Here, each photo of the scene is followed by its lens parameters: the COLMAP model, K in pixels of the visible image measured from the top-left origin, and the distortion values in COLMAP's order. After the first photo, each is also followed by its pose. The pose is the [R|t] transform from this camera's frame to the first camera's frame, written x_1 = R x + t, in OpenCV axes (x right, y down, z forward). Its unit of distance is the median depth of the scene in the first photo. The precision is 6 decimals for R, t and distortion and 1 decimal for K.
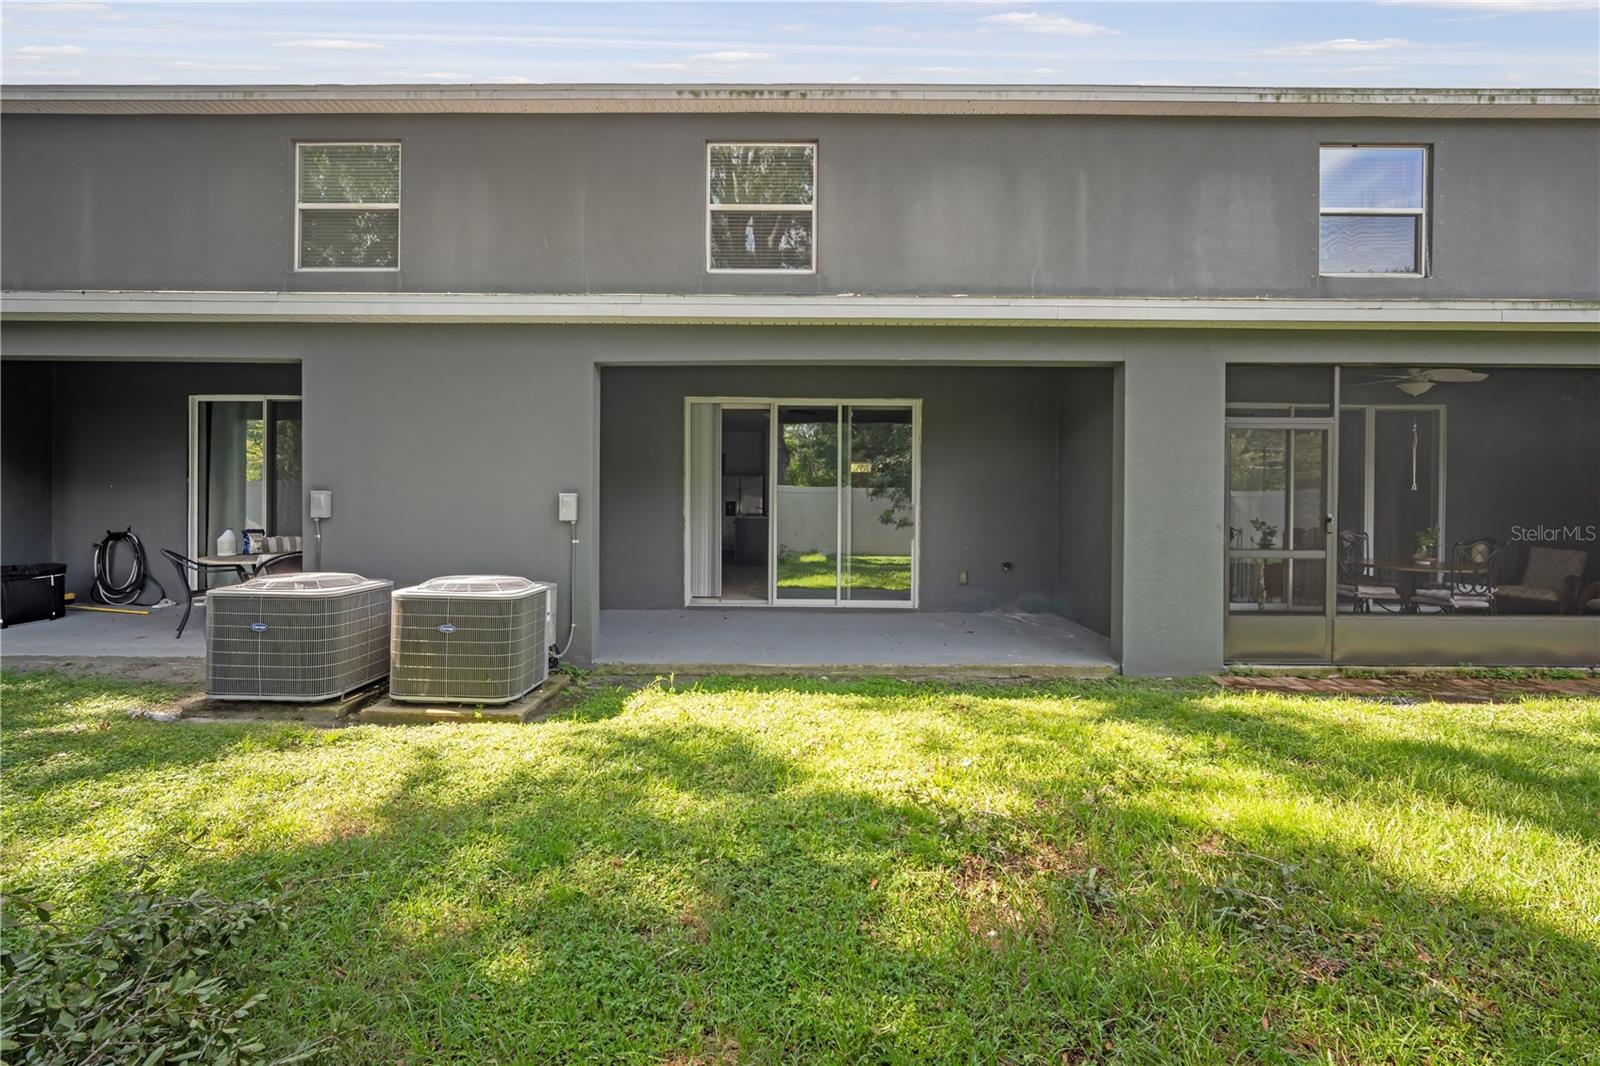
lens RADIAL K [[704.4, 0, 773.3], [0, 704.4, 512.4], [0, 0, 1]] dist [-0.010368, 0.000374]
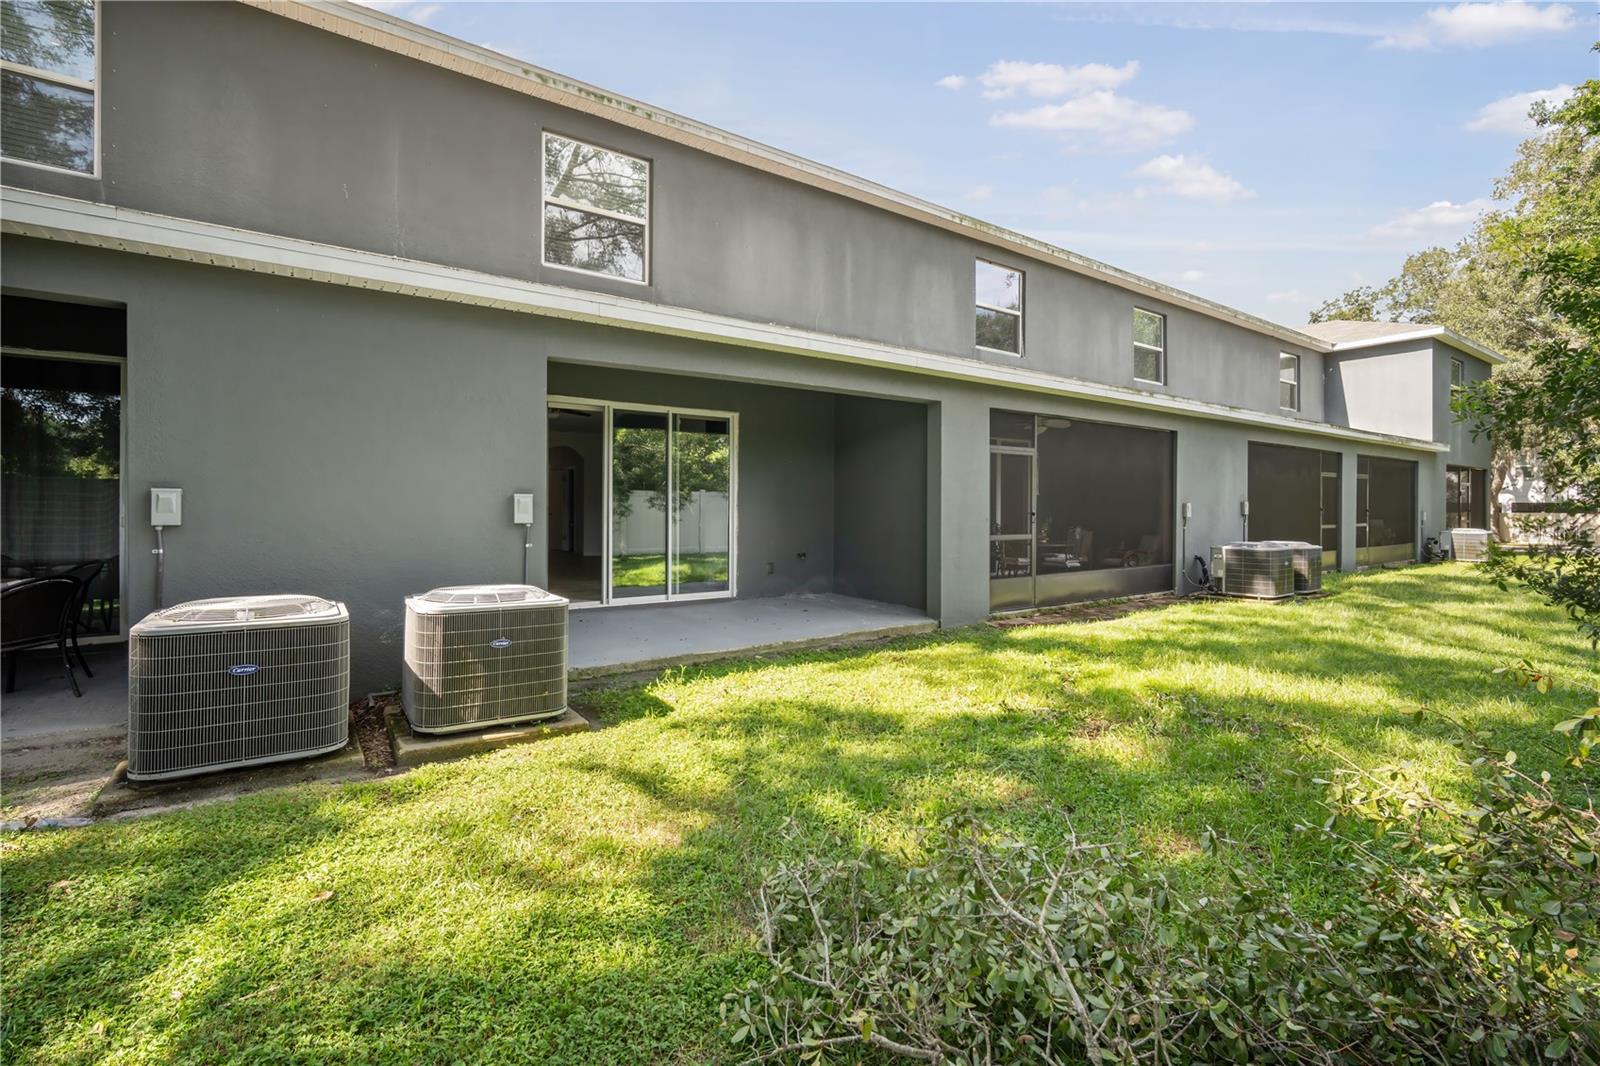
lens RADIAL K [[704.4, 0, 773.3], [0, 704.4, 512.4], [0, 0, 1]] dist [-0.010368, 0.000374]
pose [[0.822828, -0.008672, 0.568224, -0.516929], [0.010031, 0.999949, 0.000735, 0.000197], [-0.568201, 0.005095, 0.822874, 0.042333]]
